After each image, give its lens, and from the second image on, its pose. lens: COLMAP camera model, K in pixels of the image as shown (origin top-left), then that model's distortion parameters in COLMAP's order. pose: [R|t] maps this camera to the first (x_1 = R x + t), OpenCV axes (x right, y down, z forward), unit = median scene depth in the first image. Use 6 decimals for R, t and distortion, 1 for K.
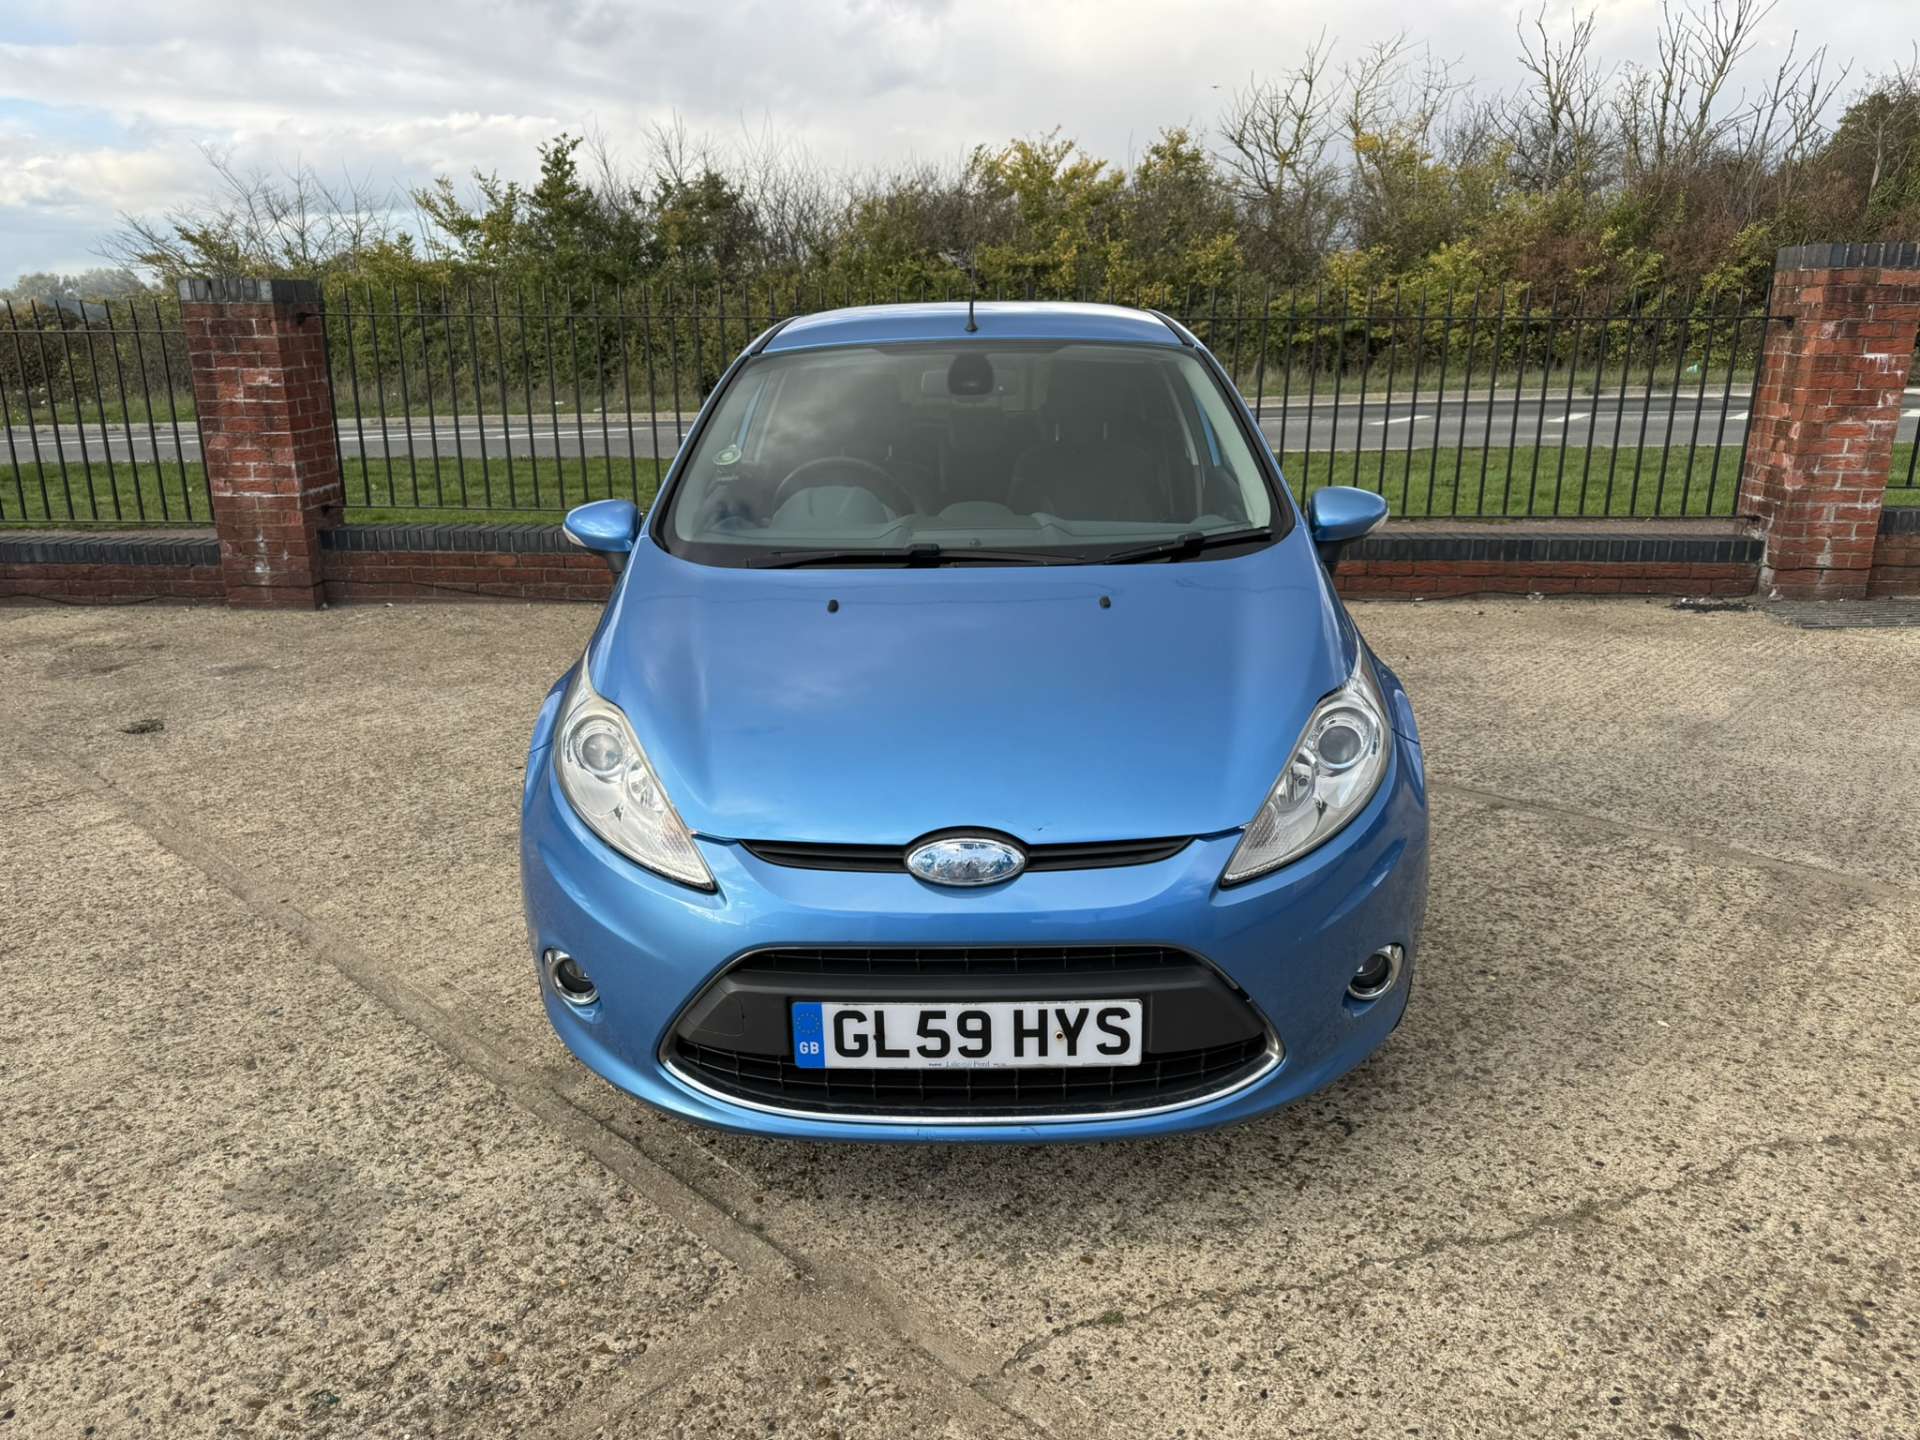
lens RADIAL K [[1368.6, 0, 947.6], [0, 1368.6, 722.0], [0, 0, 1]] dist [0.027716, -0.036281]
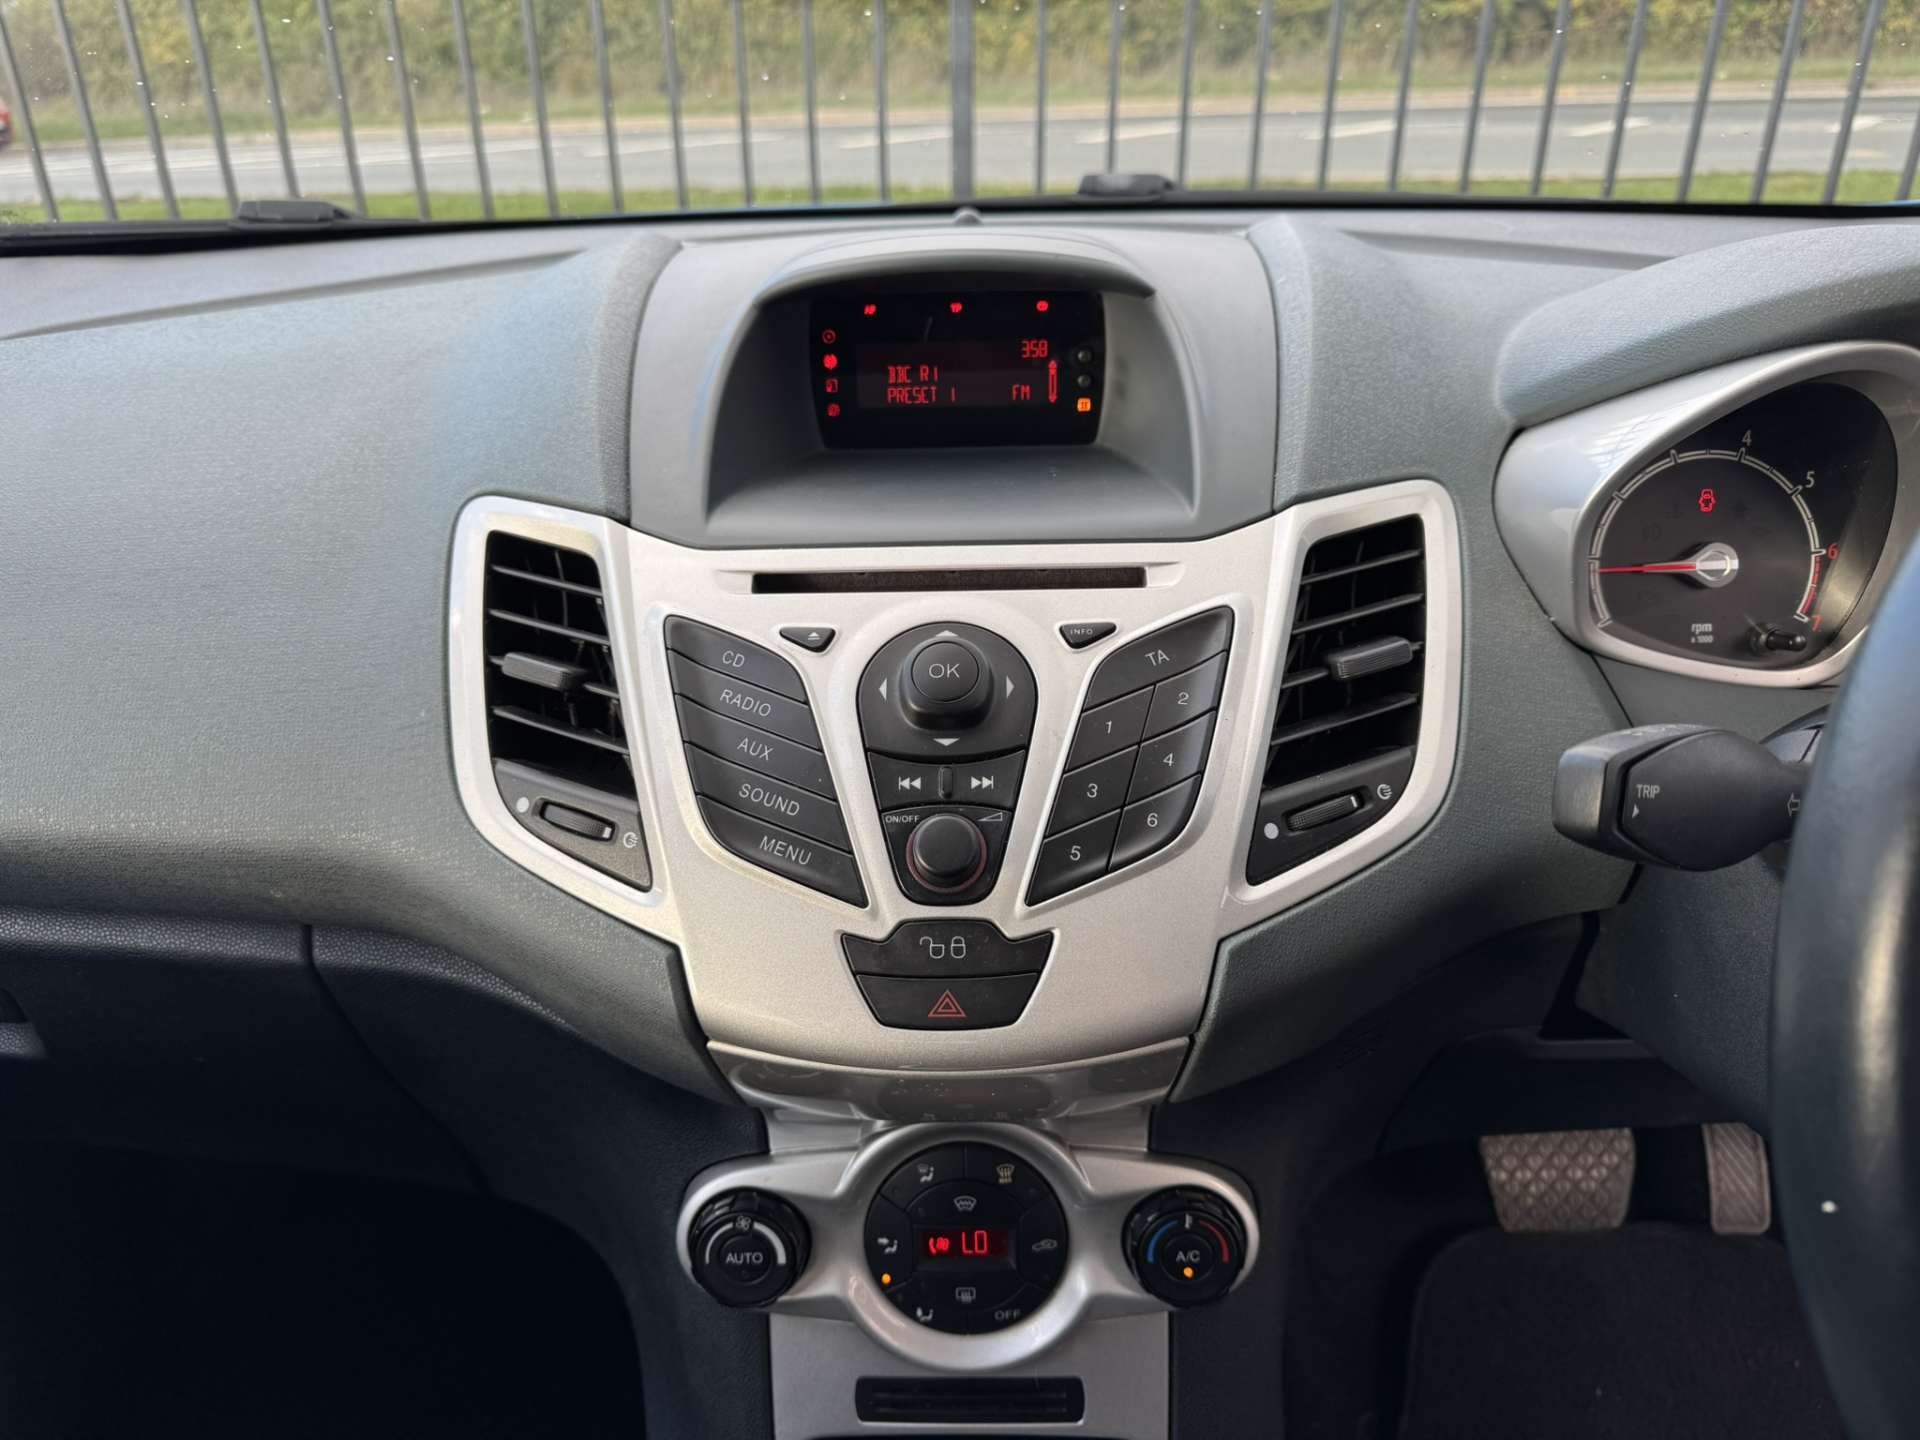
lens RADIAL K [[1367.1, 0, 948.7], [0, 1367.1, 717.4], [0, 0, 1]] dist [0.023823, -0.038189]
pose [[0.999025, 0.012311, -0.042393, 0.022060], [-0.004215, 0.982540, 0.186005, -0.042221], [0.043943, -0.185645, 0.981634, 0.197002]]
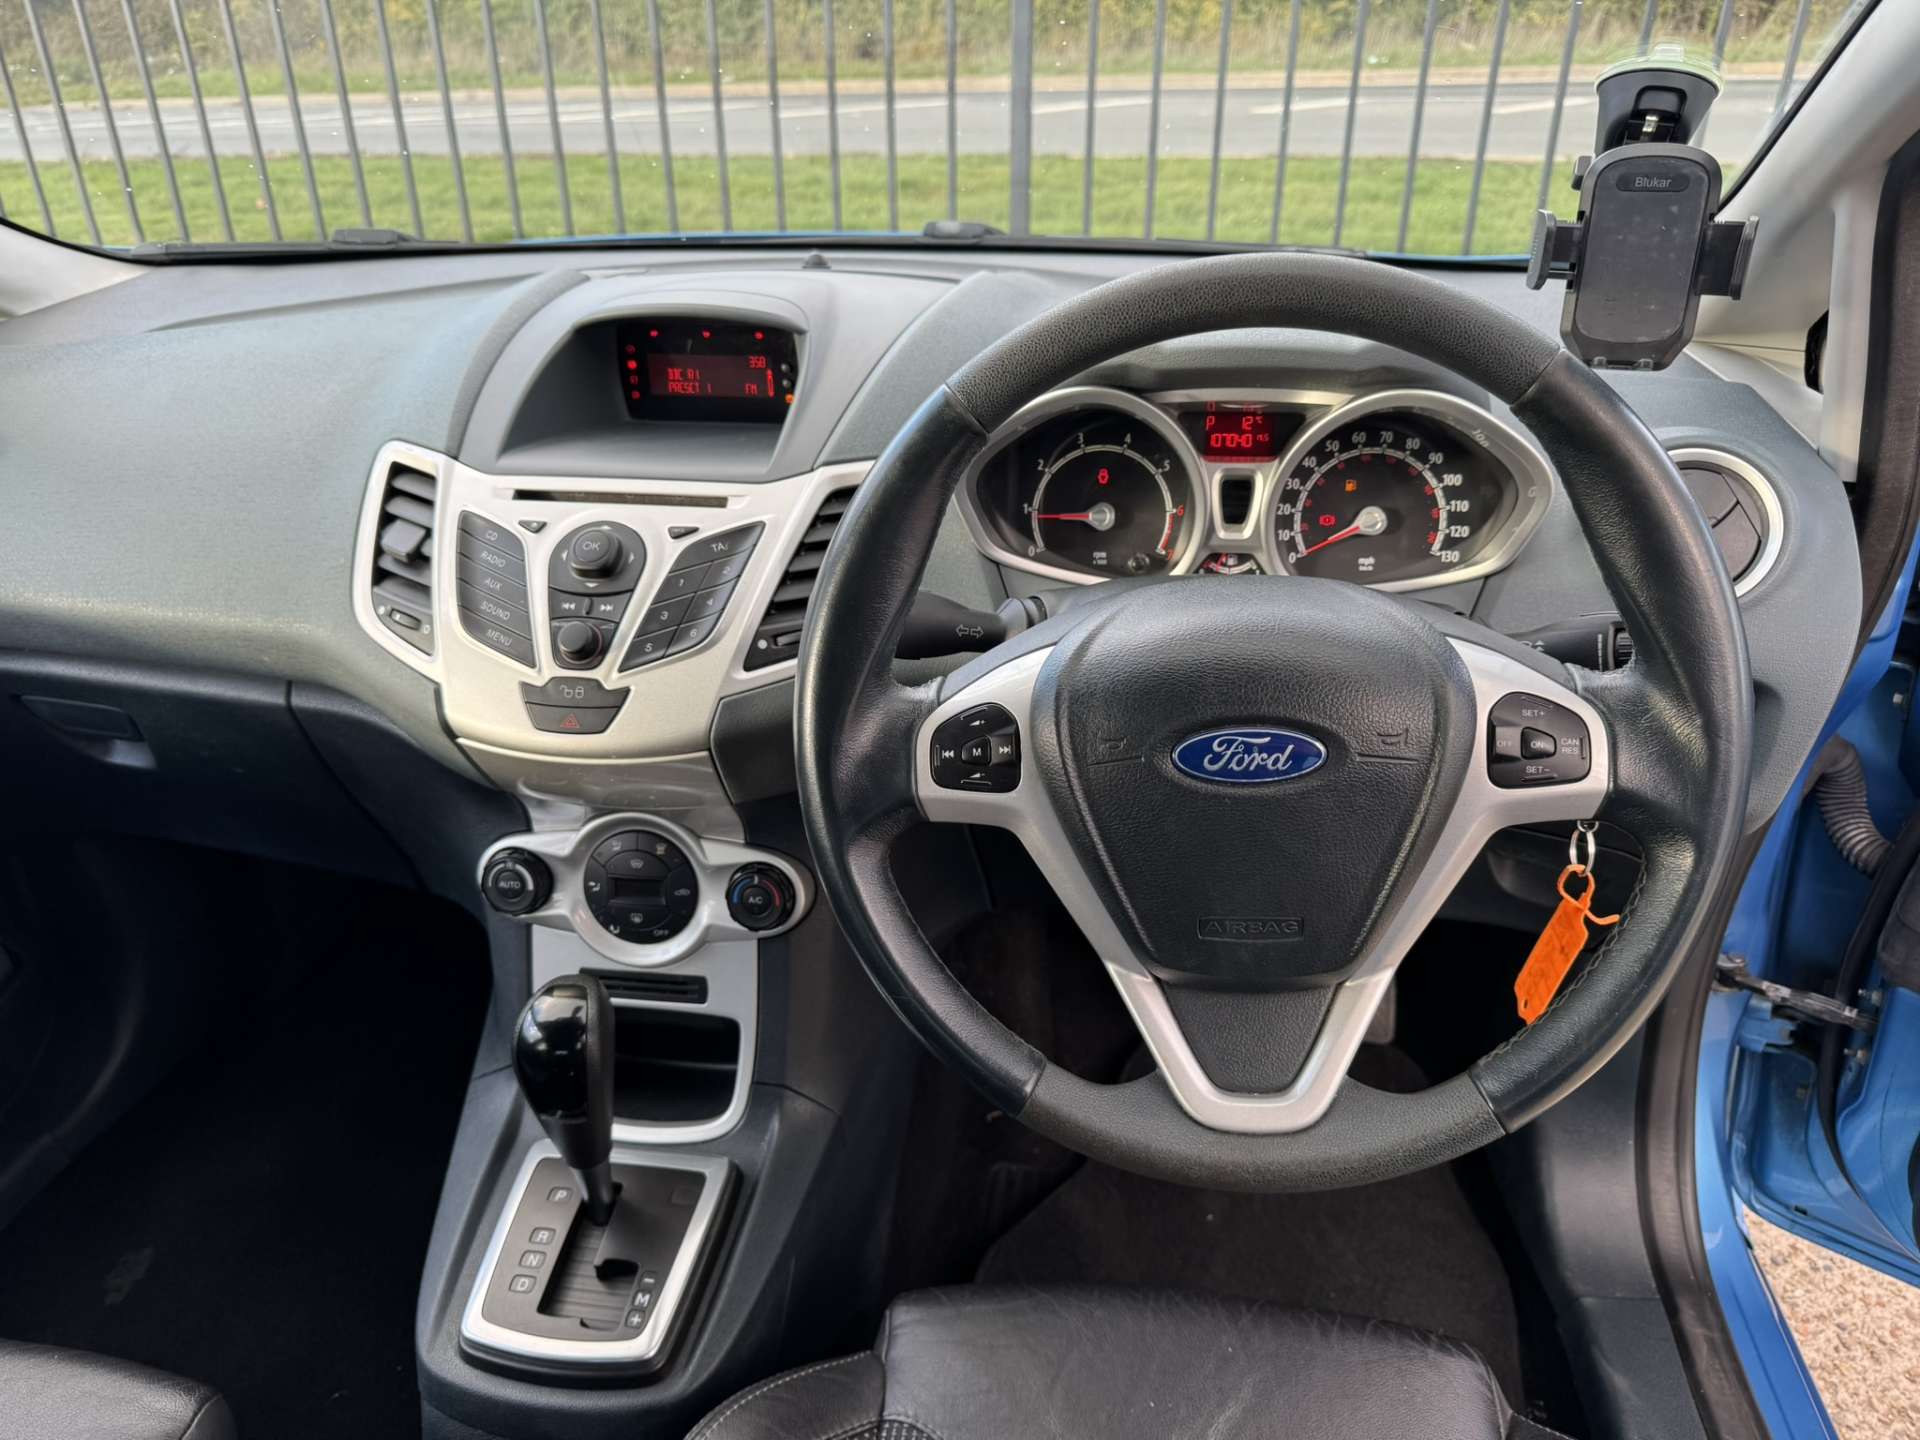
lens RADIAL K [[1352.1, 0, 968.4], [0, 1352.1, 718.8], [0, 0, 1]] dist [0.049901, -0.094403]
pose [[0.985802, 0.077616, -0.148894, 0.036086], [-0.043889, 0.975032, 0.217685, -0.042997], [0.162072, -0.208059, 0.964595, 0.183003]]
